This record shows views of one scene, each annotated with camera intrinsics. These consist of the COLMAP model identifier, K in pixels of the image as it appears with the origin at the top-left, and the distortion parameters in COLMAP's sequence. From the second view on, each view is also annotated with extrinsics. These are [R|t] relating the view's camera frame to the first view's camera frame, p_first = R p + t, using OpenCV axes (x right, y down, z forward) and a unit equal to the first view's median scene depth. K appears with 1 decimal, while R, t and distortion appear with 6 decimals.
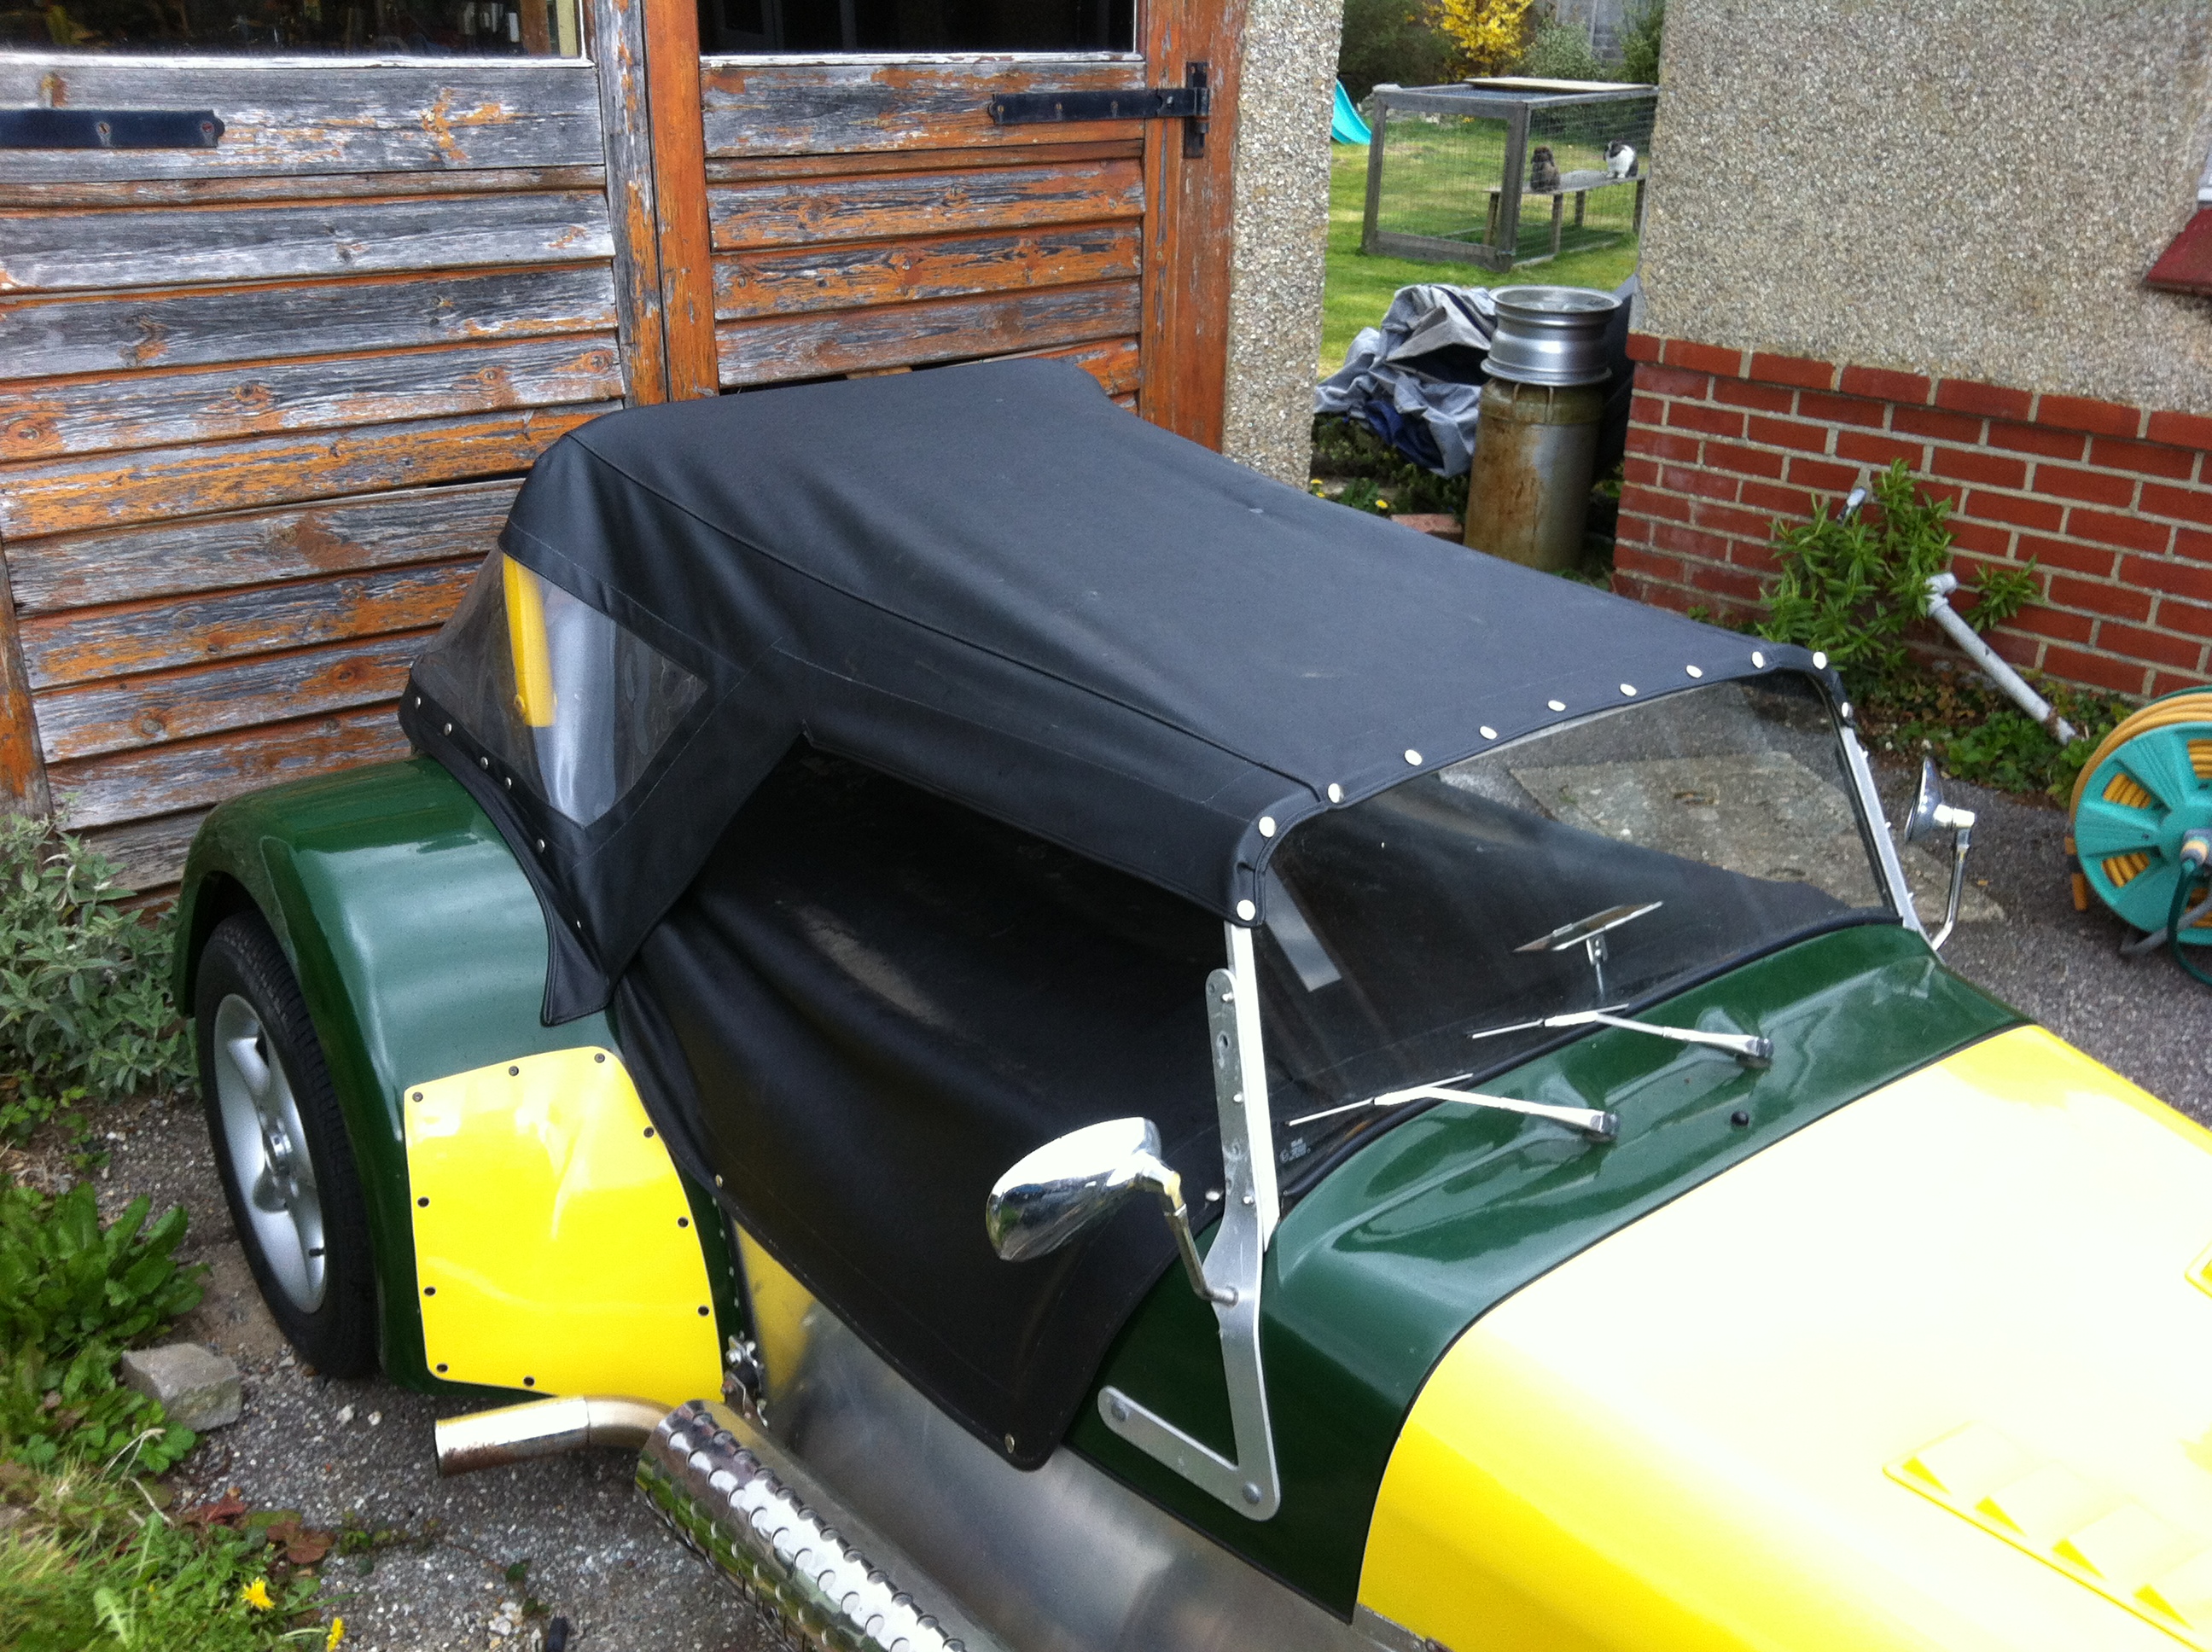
lens RADIAL K [[2011.1, 0, 1083.9], [0, 2011.1, 828.4], [0, 0, 1]] dist [0.048472, -0.091499]
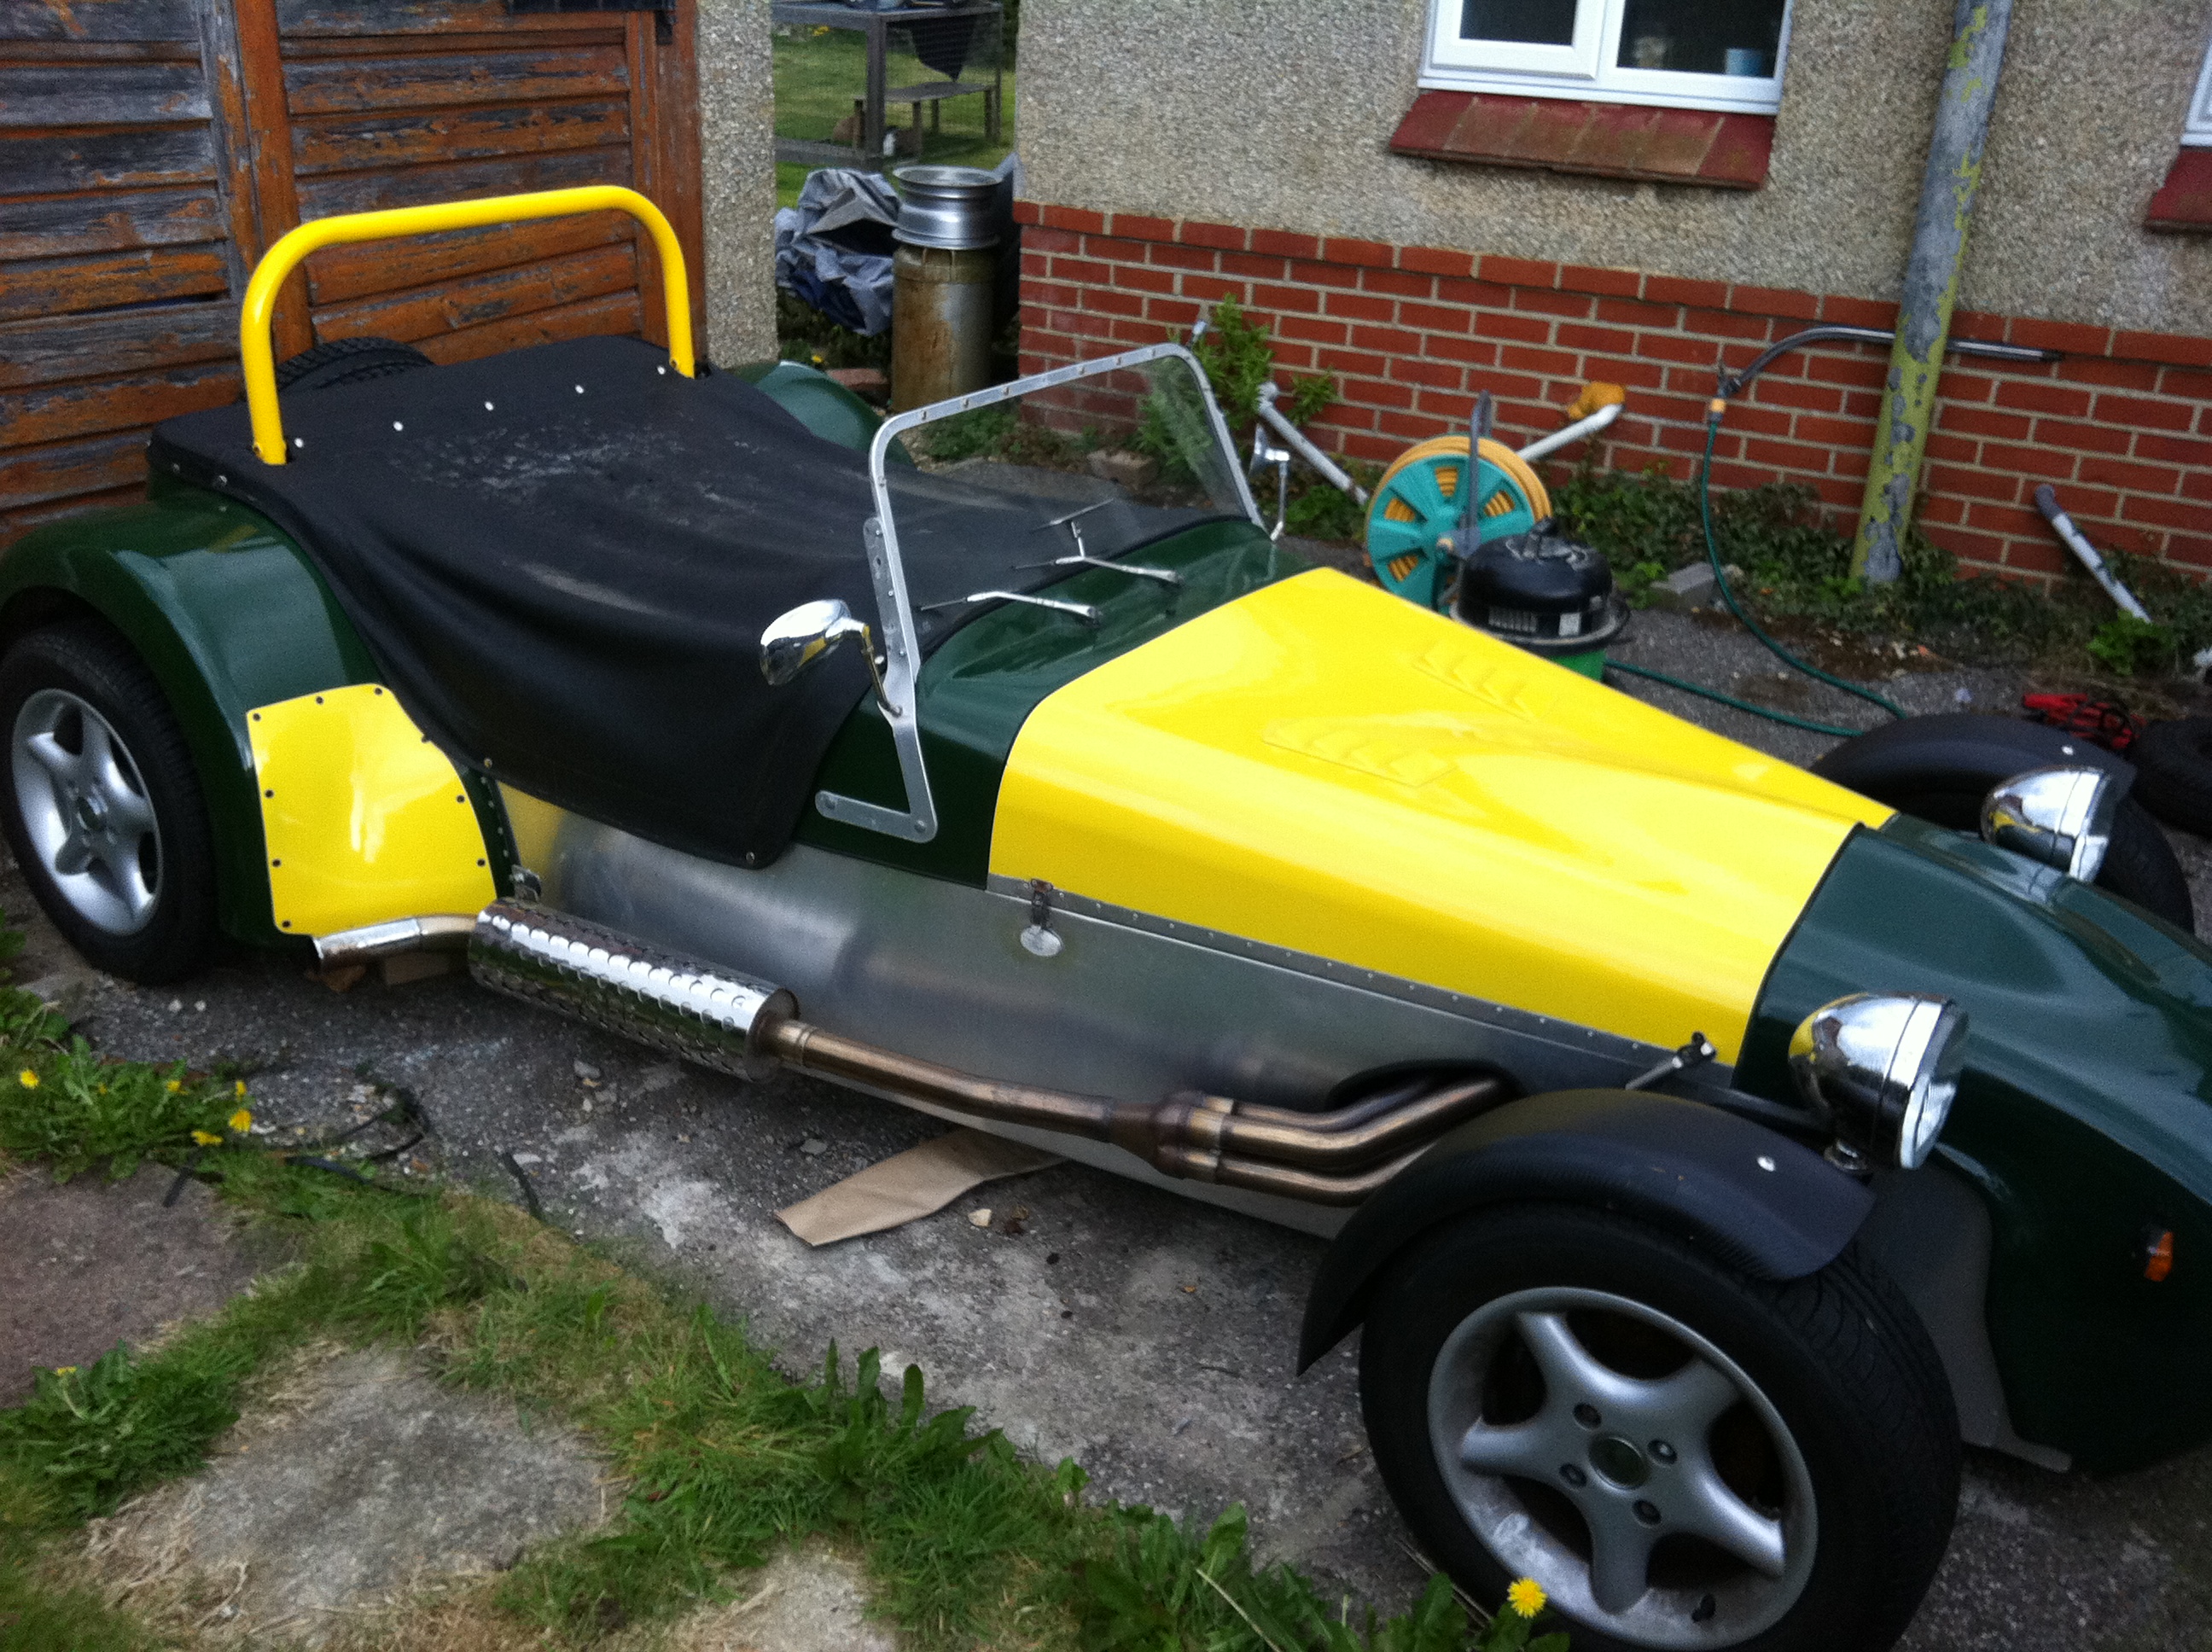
lens RADIAL K [[2011.1, 0, 1083.9], [0, 2011.1, 828.4], [0, 0, 1]] dist [0.048472, -0.091499]
pose [[0.952891, -0.101173, 0.285941, -0.088891], [0.090450, 0.994620, 0.050498, 0.085569], [-0.289512, -0.022255, 0.956916, -0.215843]]
